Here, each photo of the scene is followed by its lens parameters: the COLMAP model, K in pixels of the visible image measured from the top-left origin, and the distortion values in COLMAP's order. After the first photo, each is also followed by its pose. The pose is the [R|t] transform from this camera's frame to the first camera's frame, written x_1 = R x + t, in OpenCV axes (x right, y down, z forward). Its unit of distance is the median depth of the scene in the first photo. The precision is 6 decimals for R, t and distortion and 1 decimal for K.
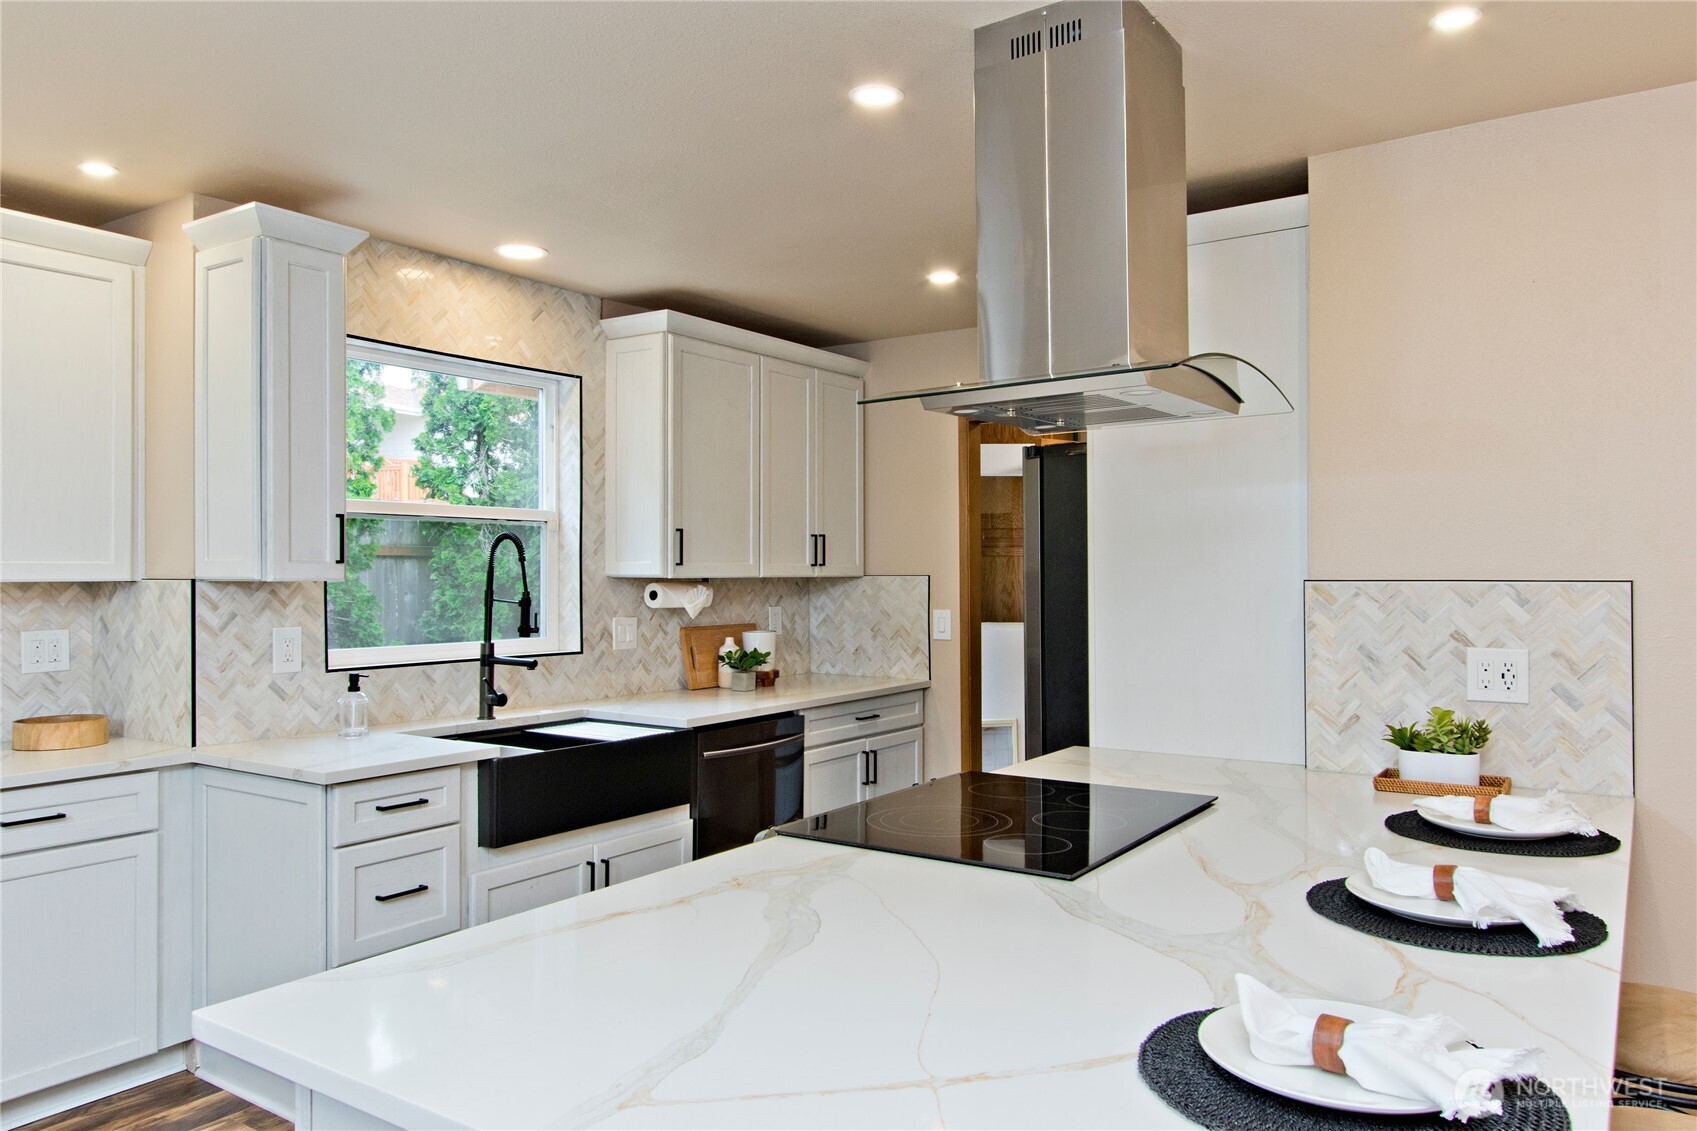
lens RADIAL K [[1196.1, 0, 849.7], [0, 1196.1, 538.8], [0, 0, 1]] dist [0.004416, 0.001826]
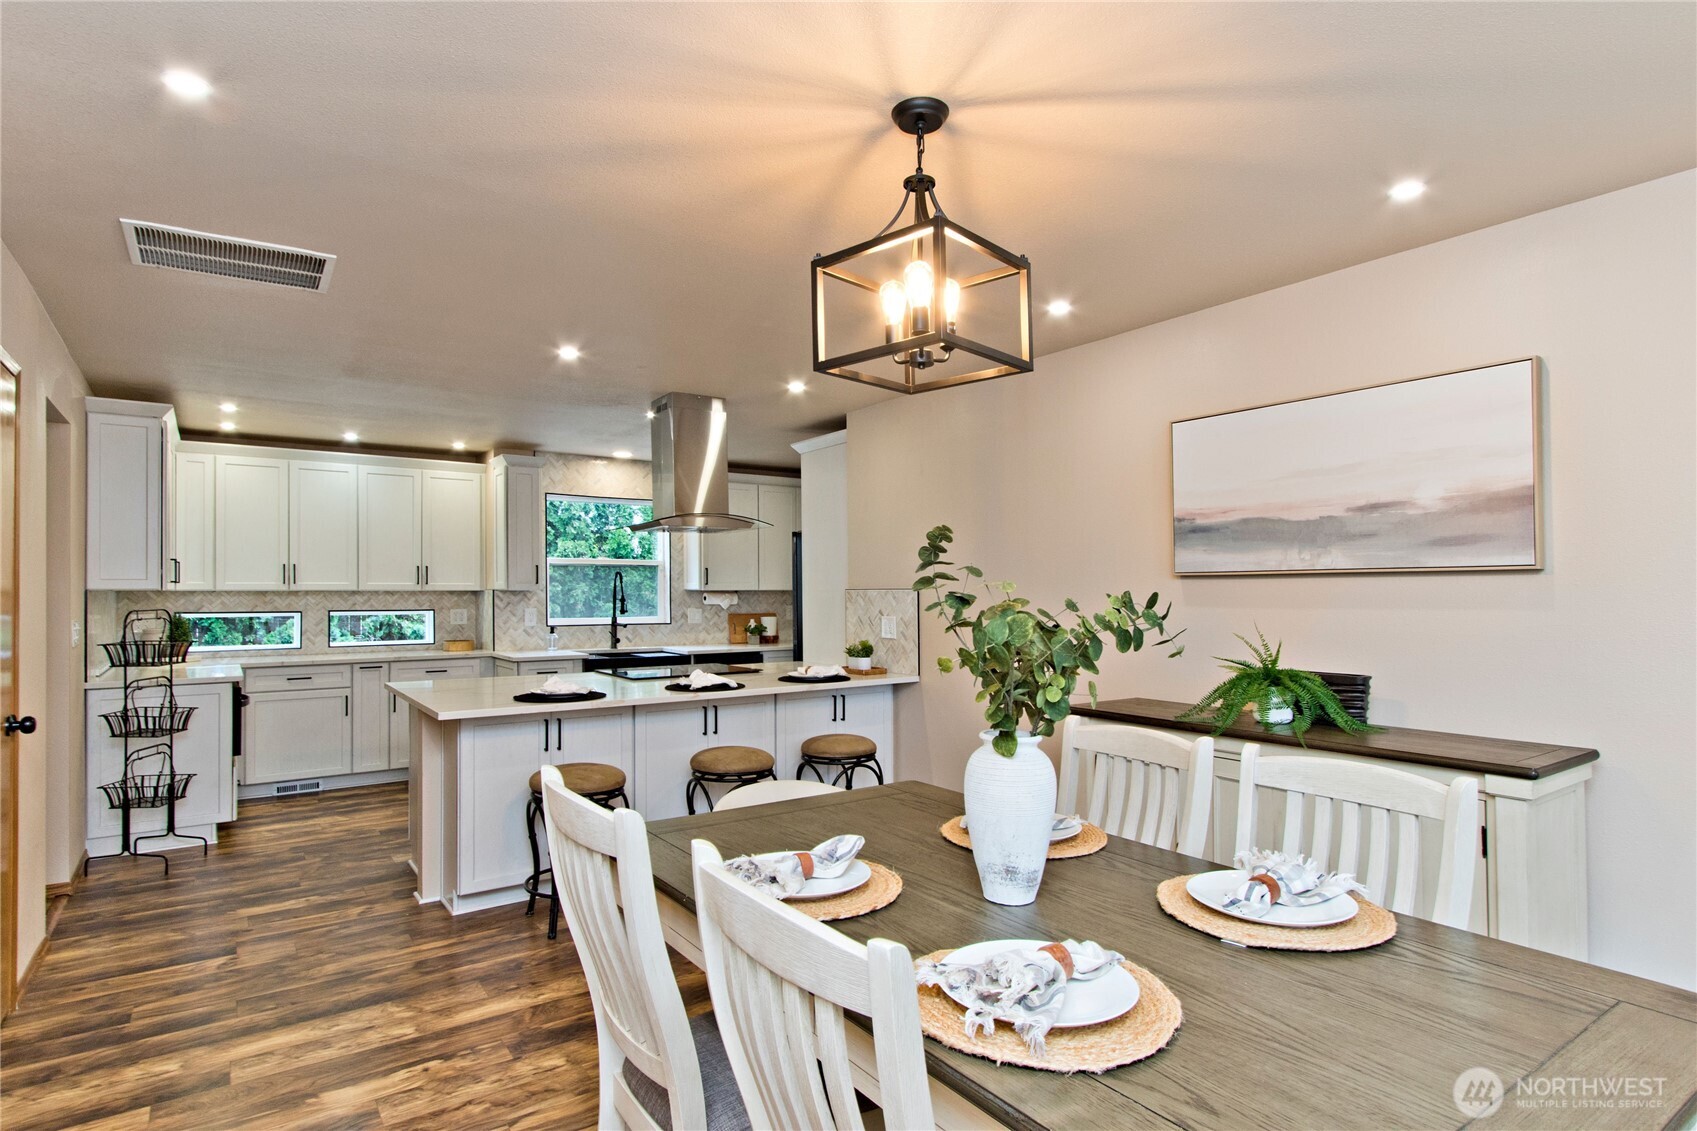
lens RADIAL K [[908.3, 0, 848.5], [0, 908.3, 565.5], [0, 0, 1]] dist [-0.001768, -0.001075]
pose [[0.934970, -0.011651, -0.354535, 0.790002], [0.010485, 0.999931, -0.005211, -0.001879], [0.354571, 0.001155, 0.935028, -0.541176]]
